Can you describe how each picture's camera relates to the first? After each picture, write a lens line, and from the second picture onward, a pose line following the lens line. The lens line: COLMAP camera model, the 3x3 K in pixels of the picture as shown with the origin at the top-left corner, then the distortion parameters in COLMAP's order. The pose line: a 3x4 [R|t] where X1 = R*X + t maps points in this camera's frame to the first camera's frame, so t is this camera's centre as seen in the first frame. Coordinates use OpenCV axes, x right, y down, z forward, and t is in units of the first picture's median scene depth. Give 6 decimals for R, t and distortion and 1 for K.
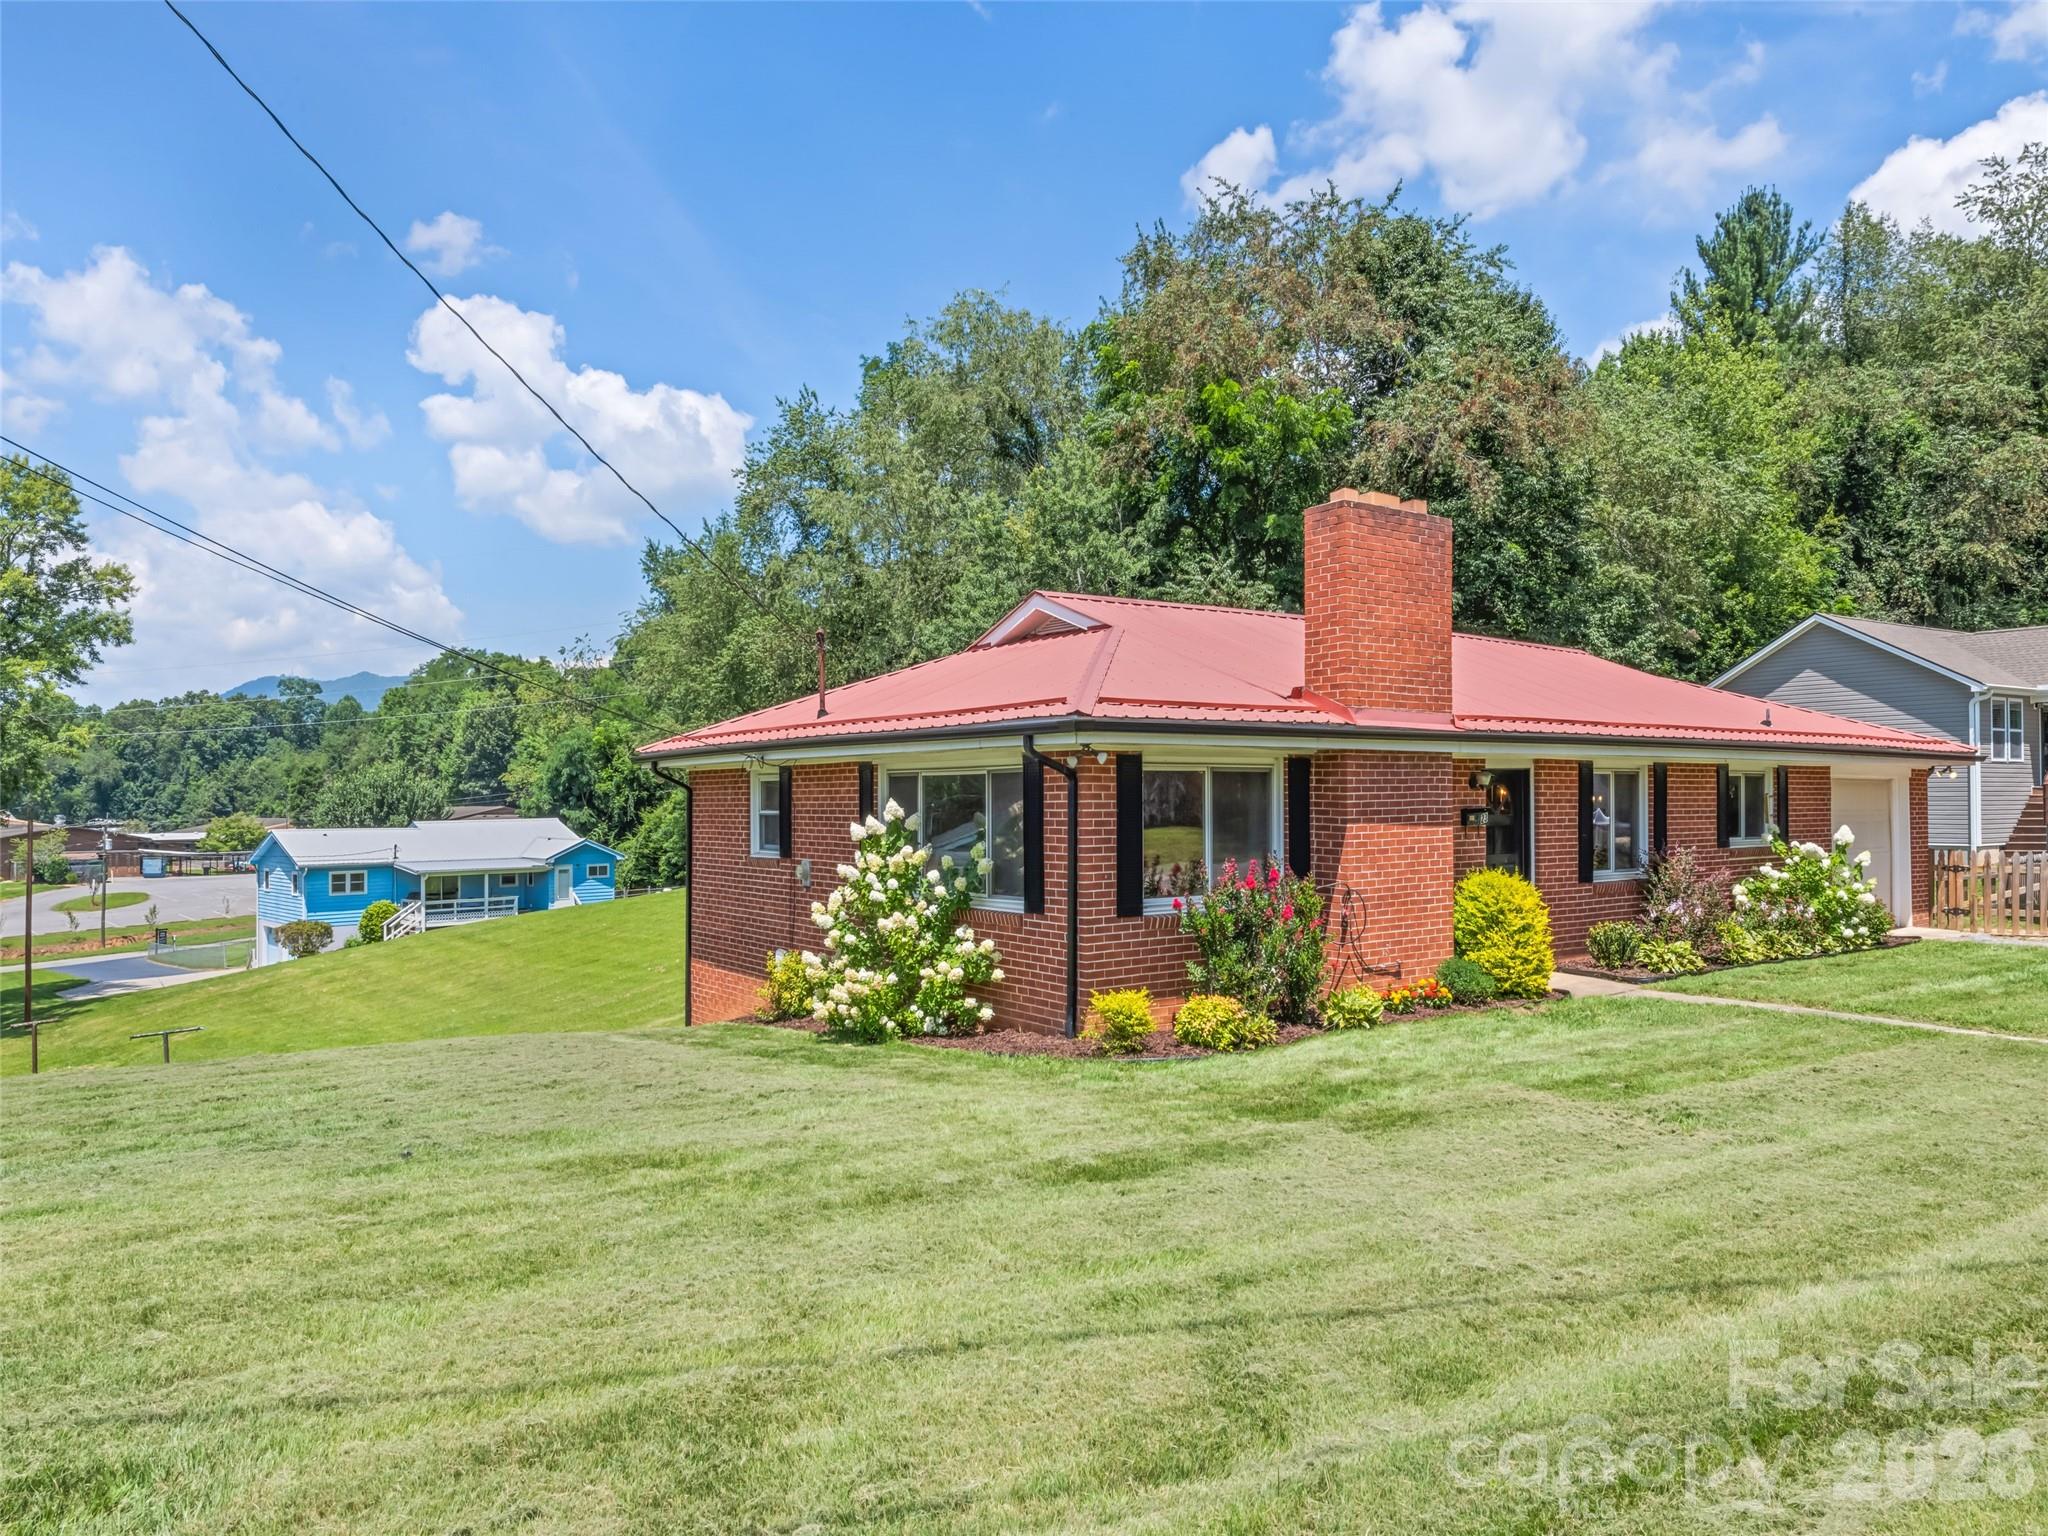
lens RADIAL K [[1369.0, 0, 1019.1], [0, 1369.0, 756.9], [0, 0, 1]] dist [0.030526, -0.006929]
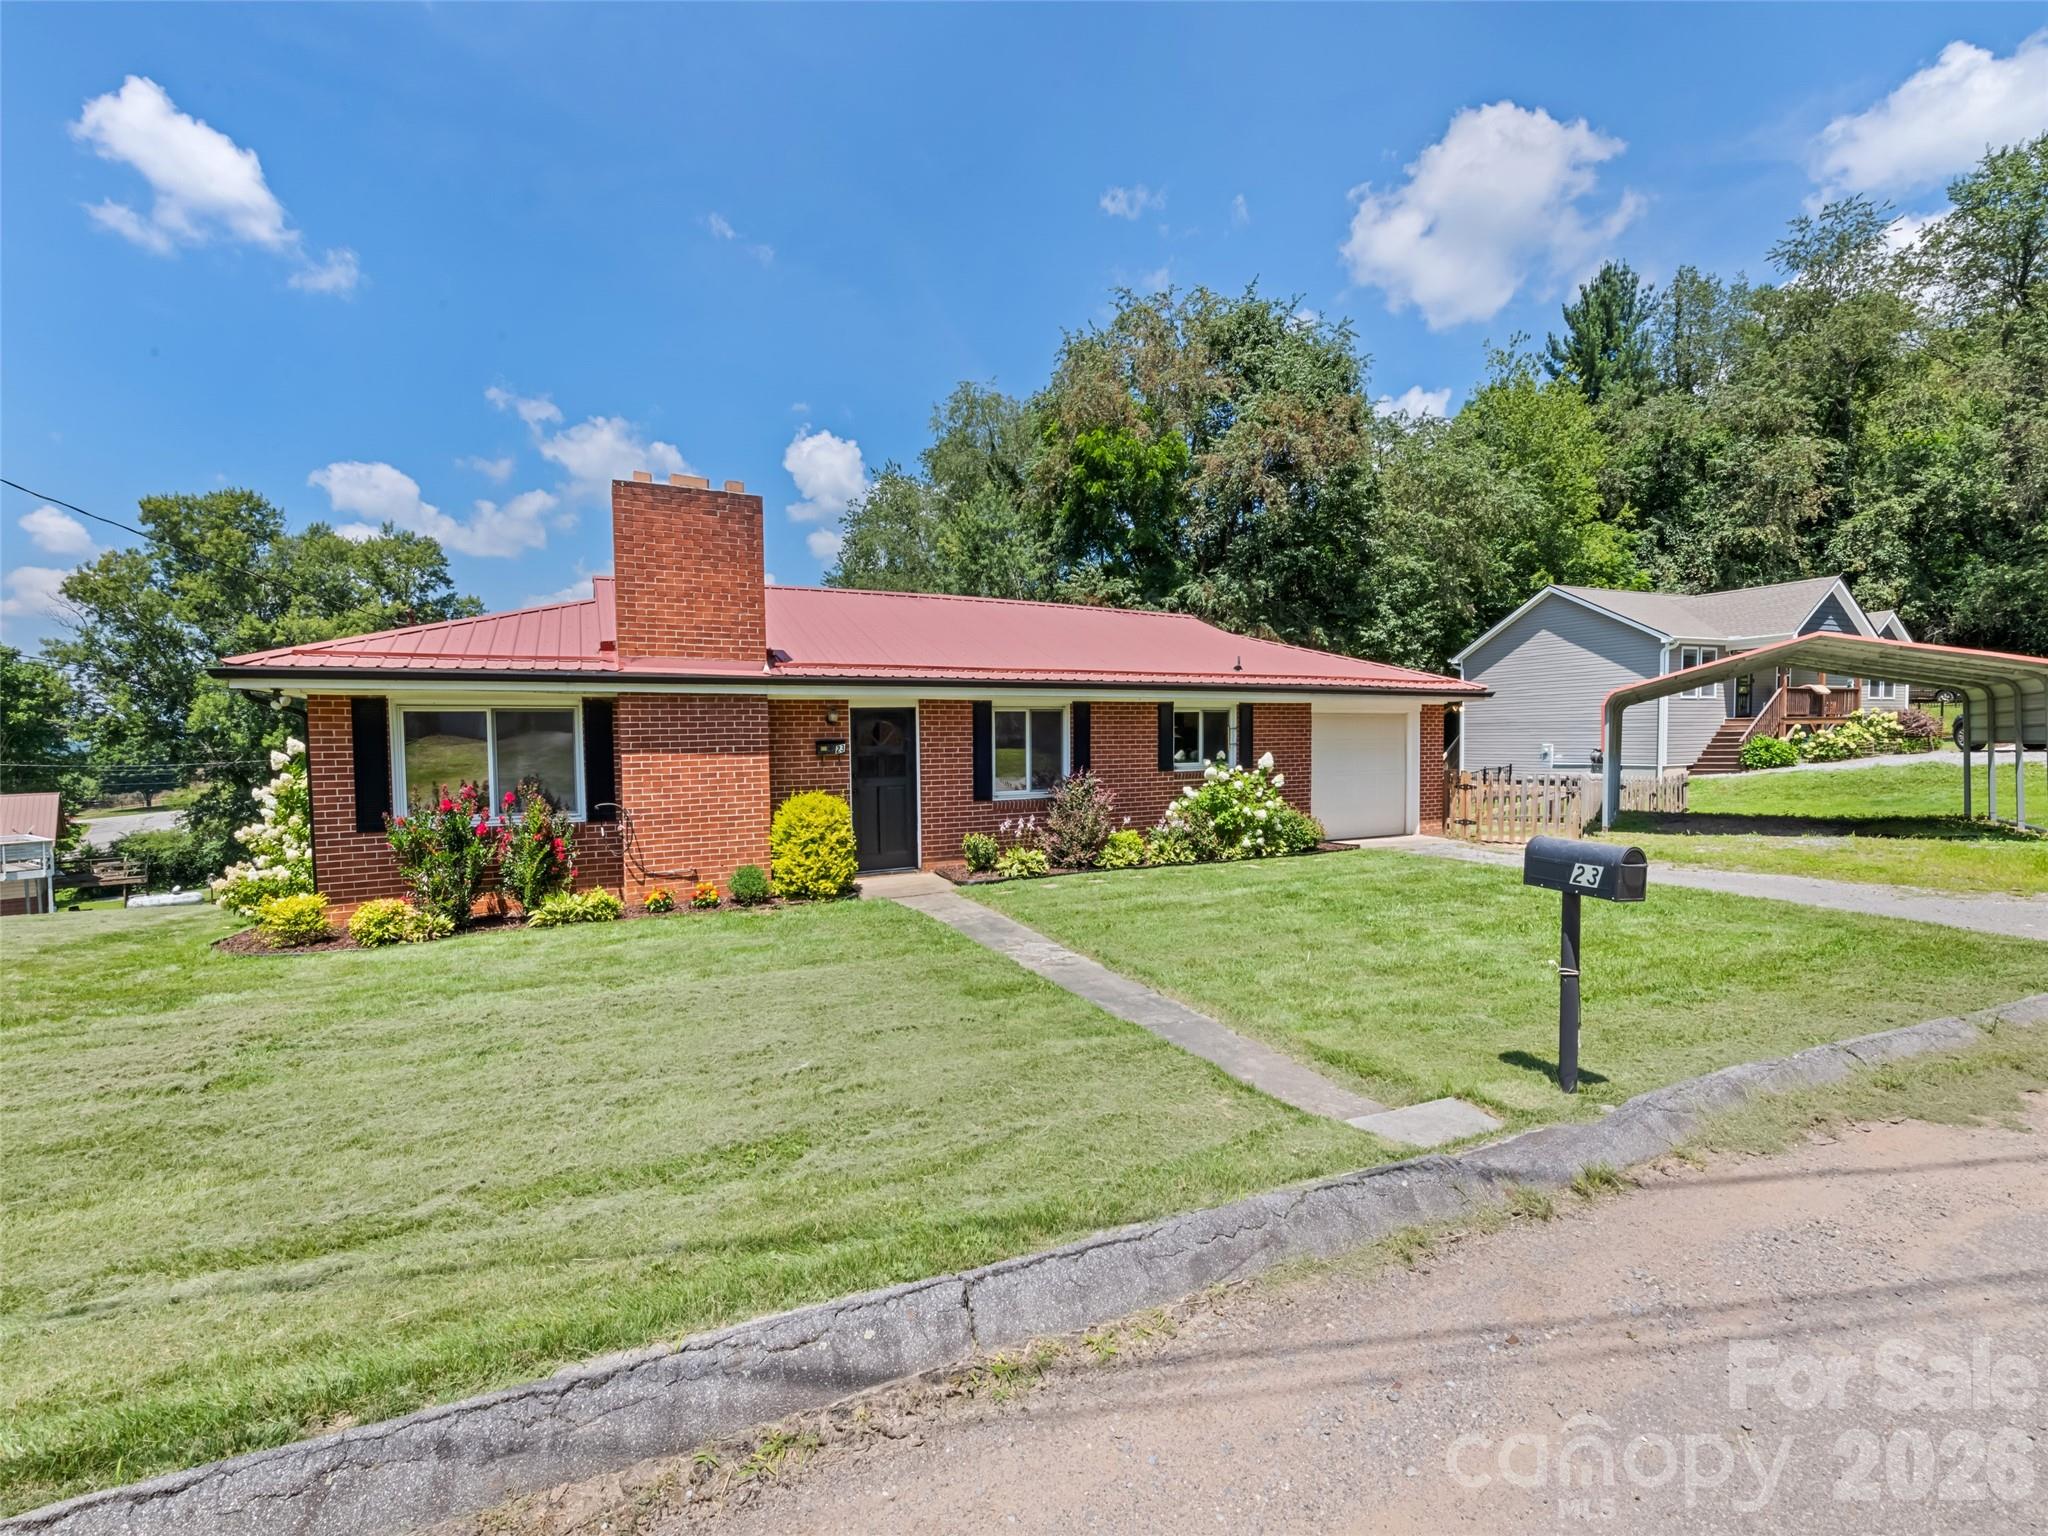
lens RADIAL K [[864.7, 0, 1012.5], [0, 864.7, 766.1], [0, 0, 1]] dist [0.012104, -0.004485]
pose [[0.983035, 0.000269, -0.183417, 0.229937], [0.012243, 0.997673, 0.067077, 0.003835], [0.183008, -0.068184, 0.980744, 0.102338]]
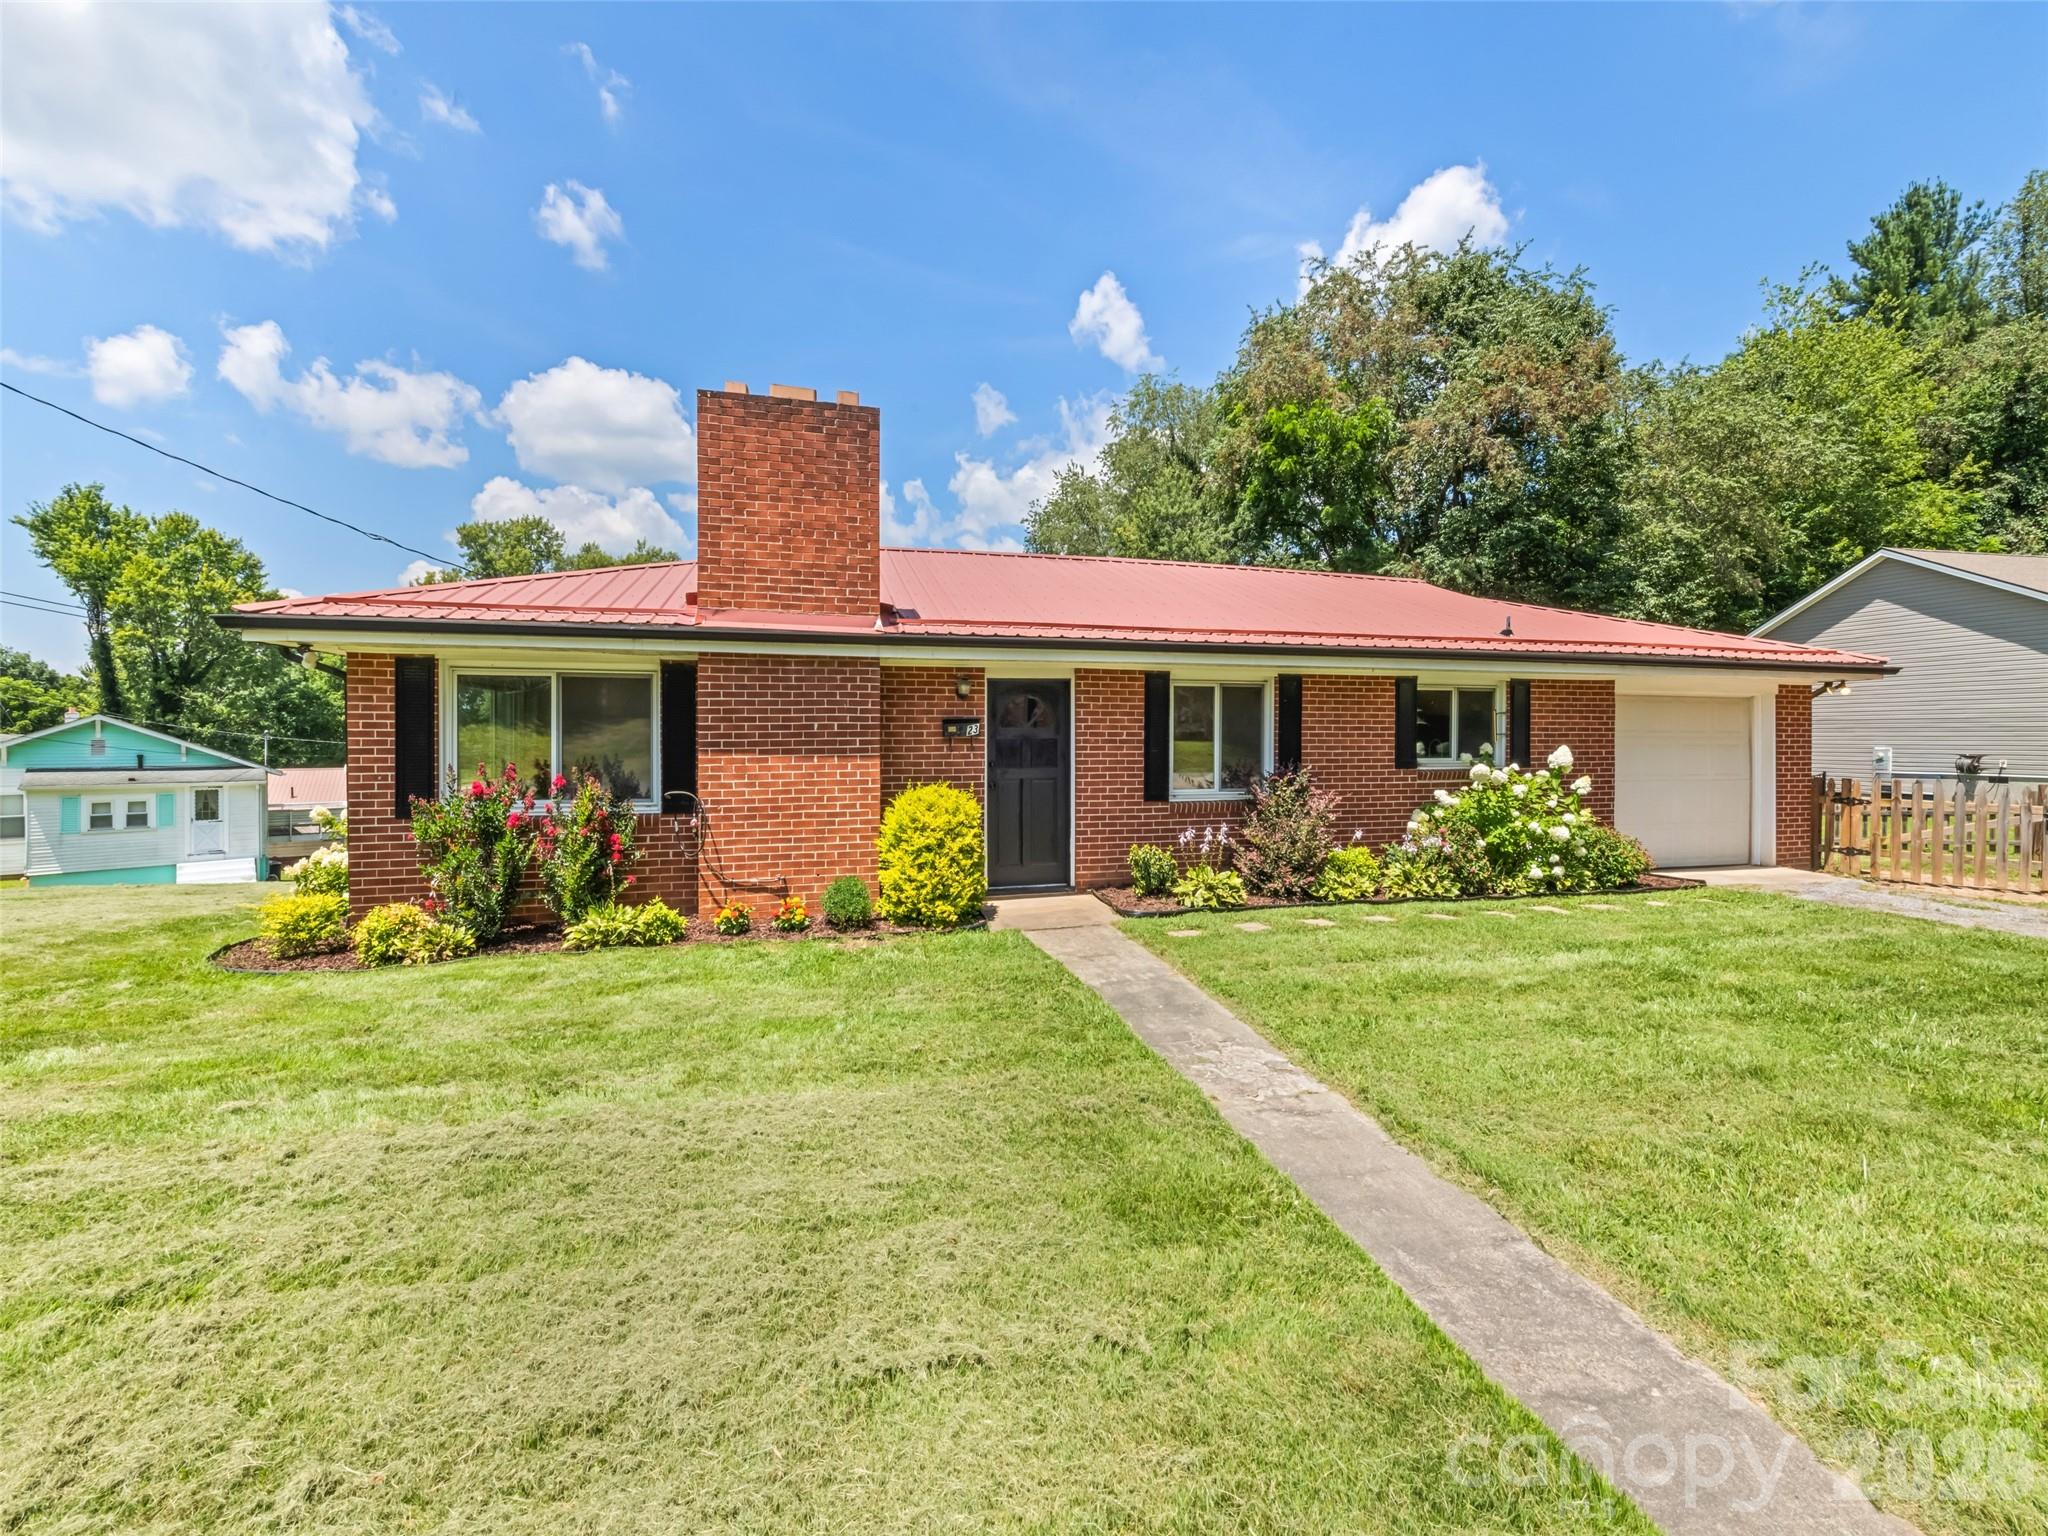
lens RADIAL K [[812.3, 0, 1011.2], [0, 812.3, 729.6], [0, 0, 1]] dist [0.008983, -0.001790]
pose [[0.921850, 0.006038, -0.387499, 0.212513], [0.004904, 0.999617, 0.027241, 0.010775], [0.387515, -0.027013, 0.921467, 0.180968]]
